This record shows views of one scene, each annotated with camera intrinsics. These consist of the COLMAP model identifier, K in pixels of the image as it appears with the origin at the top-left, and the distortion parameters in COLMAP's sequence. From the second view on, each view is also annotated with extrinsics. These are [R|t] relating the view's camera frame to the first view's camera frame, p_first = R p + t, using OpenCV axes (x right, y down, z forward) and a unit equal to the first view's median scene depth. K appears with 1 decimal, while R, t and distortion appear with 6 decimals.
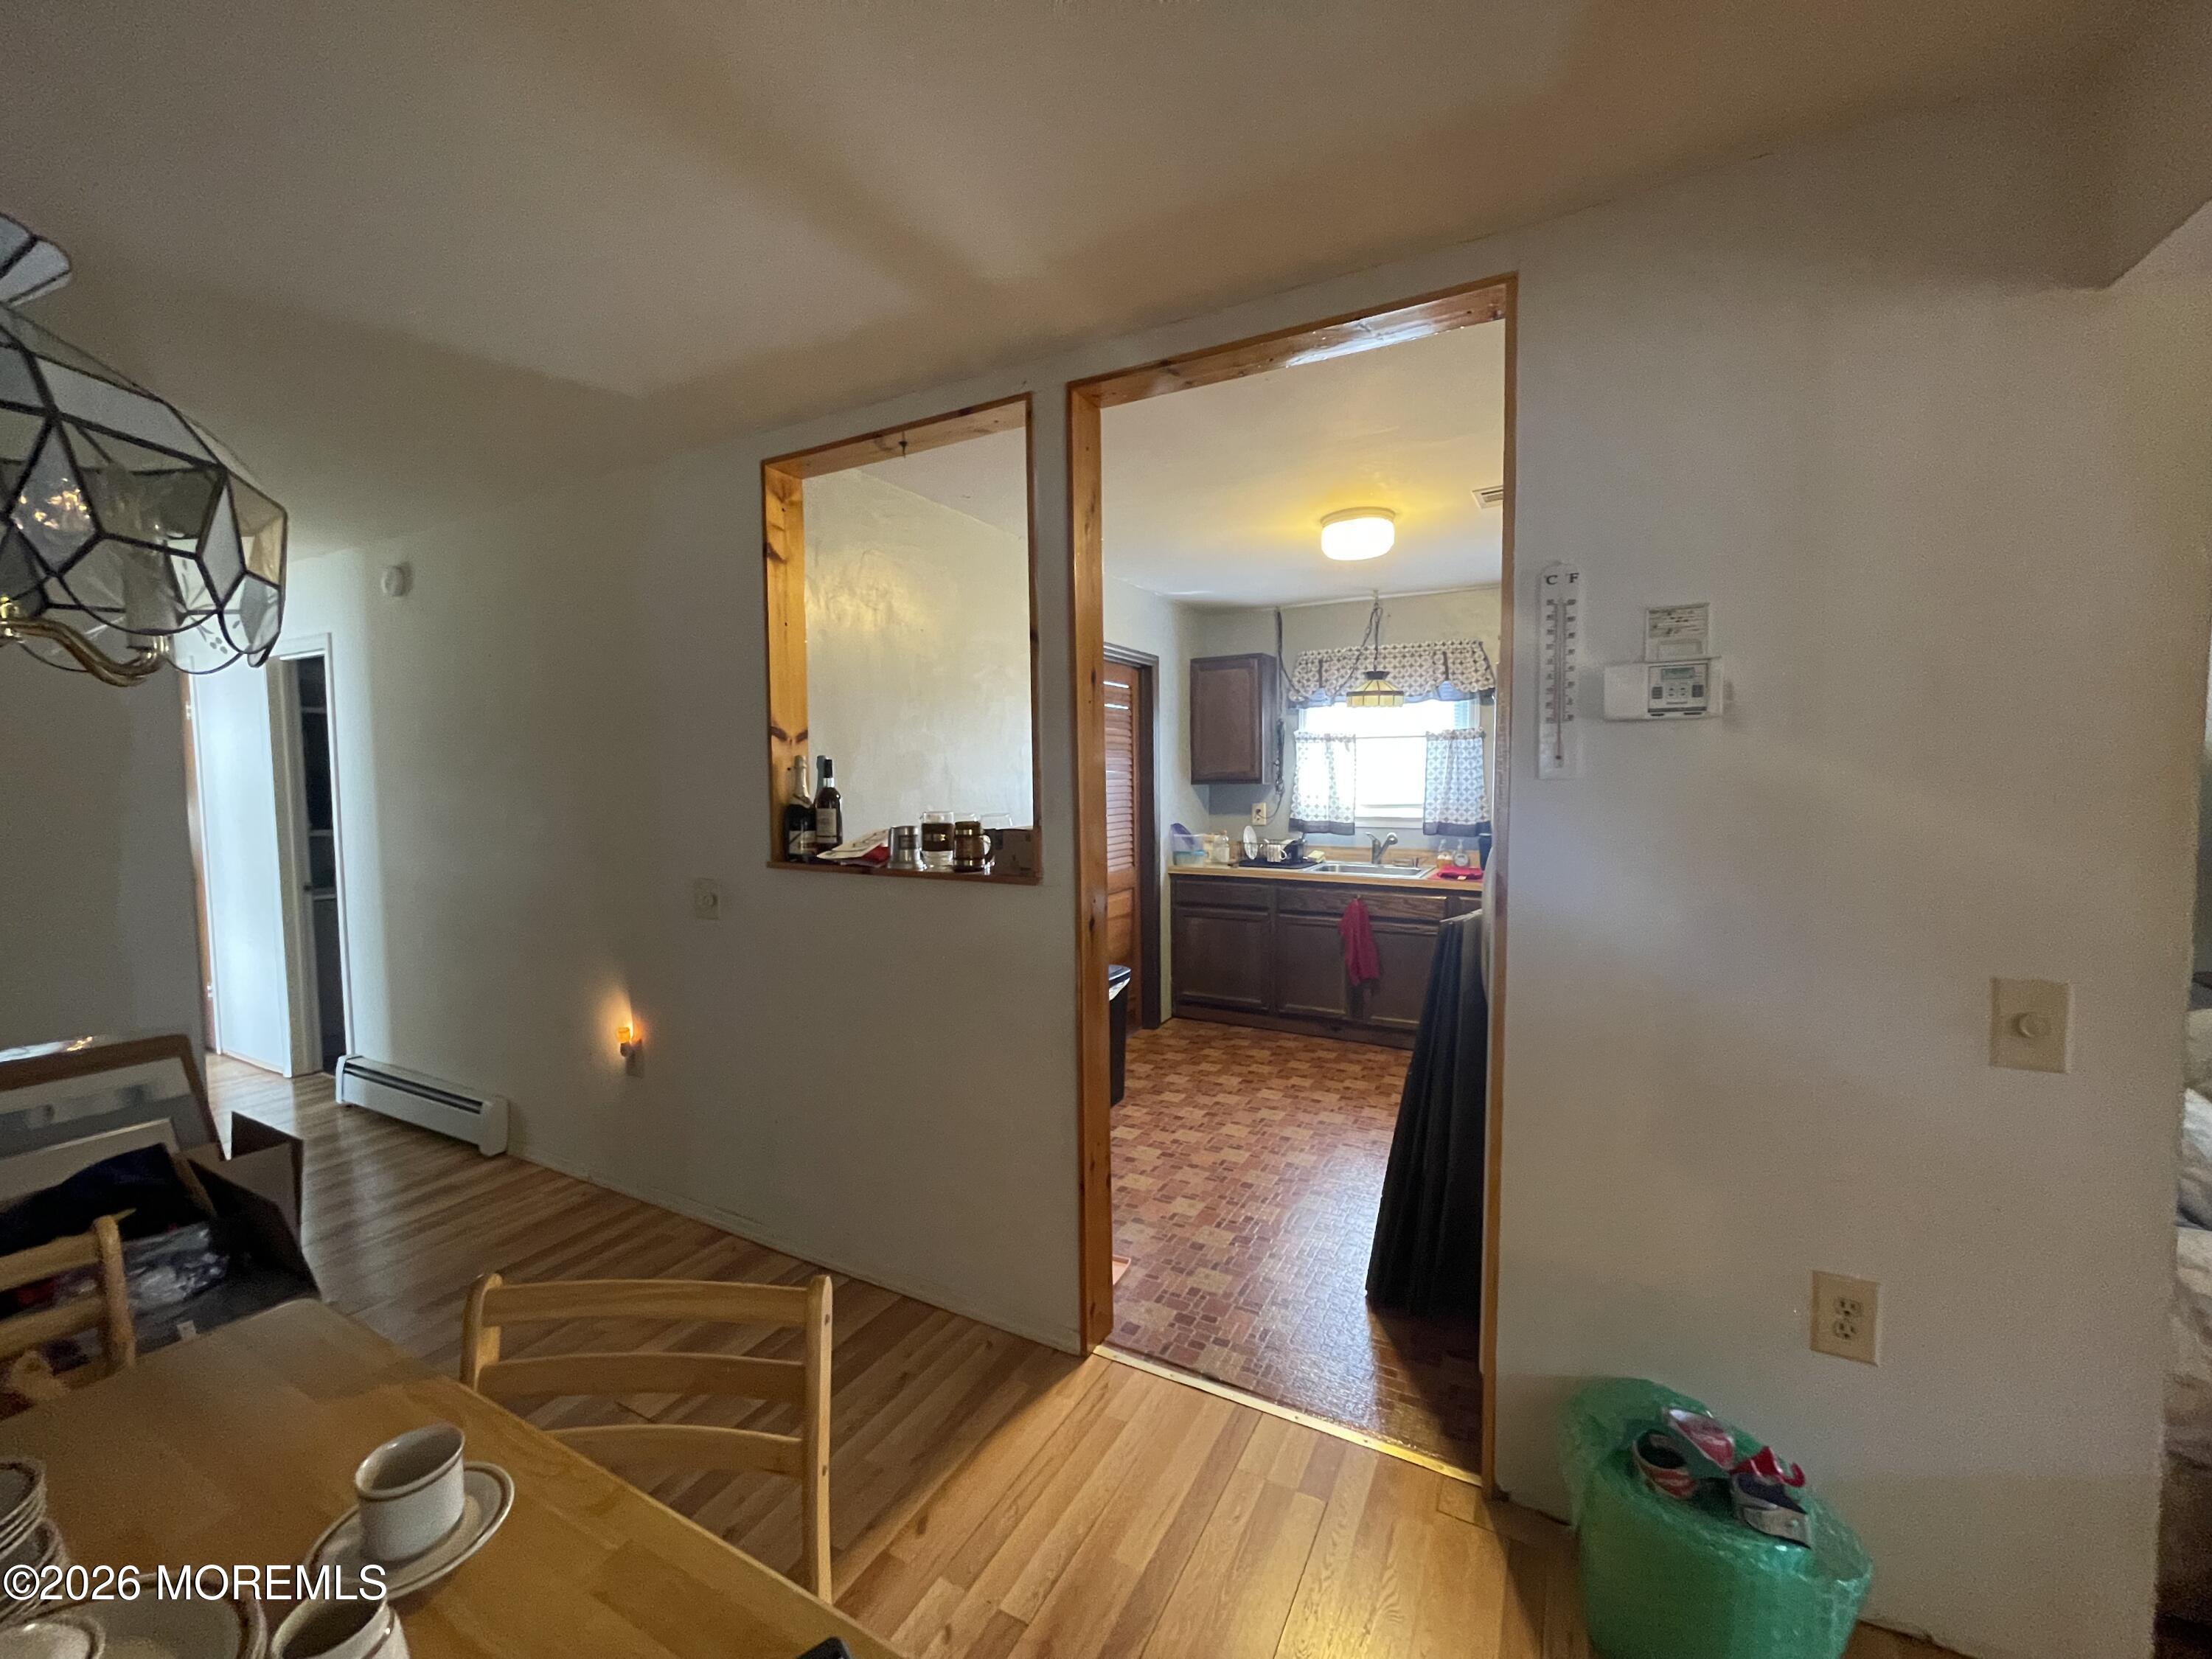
lens RADIAL K [[884.6, 0, 1106.0], [0, 884.6, 829.5], [0, 0, 1]] dist [-0.000489, -0.000150]
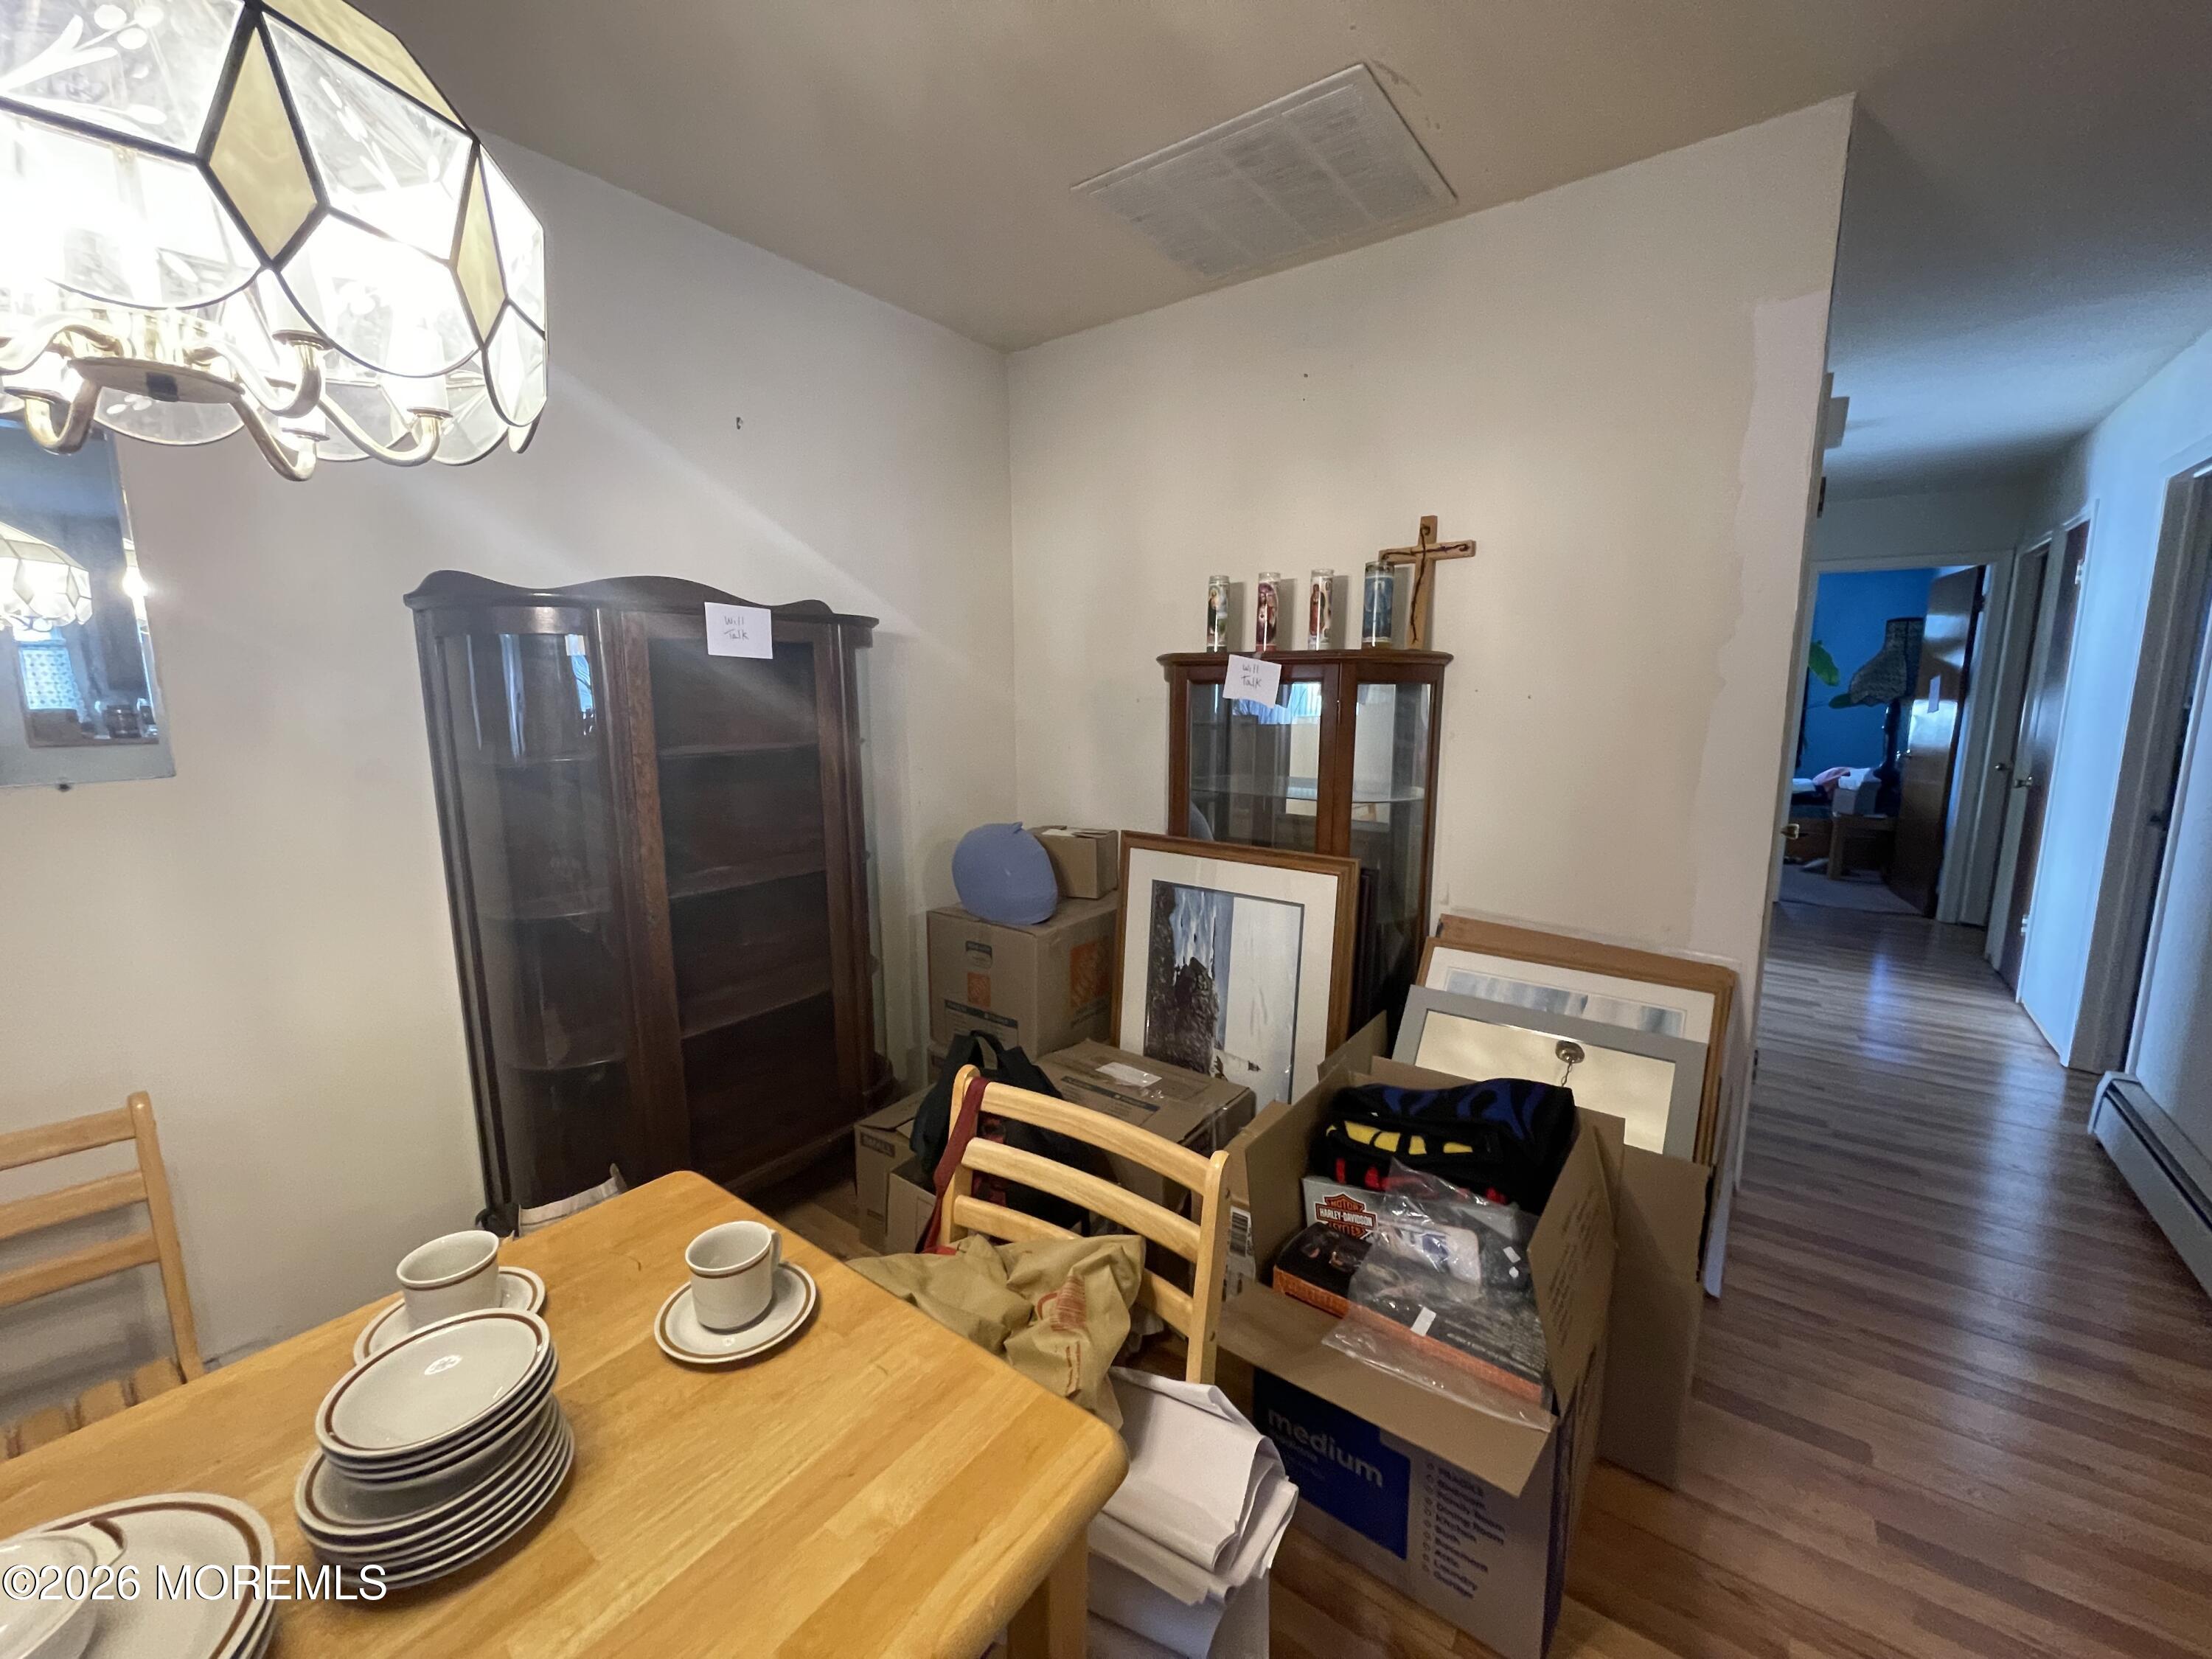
lens RADIAL K [[884.6, 0, 1106.0], [0, 884.6, 829.5], [0, 0, 1]] dist [-0.000489, -0.000150]
pose [[-0.157812, 0.161190, -0.974224, -0.135546], [-0.052818, 0.983797, 0.171330, -0.004517], [0.986056, 0.078495, -0.146741, 0.408199]]
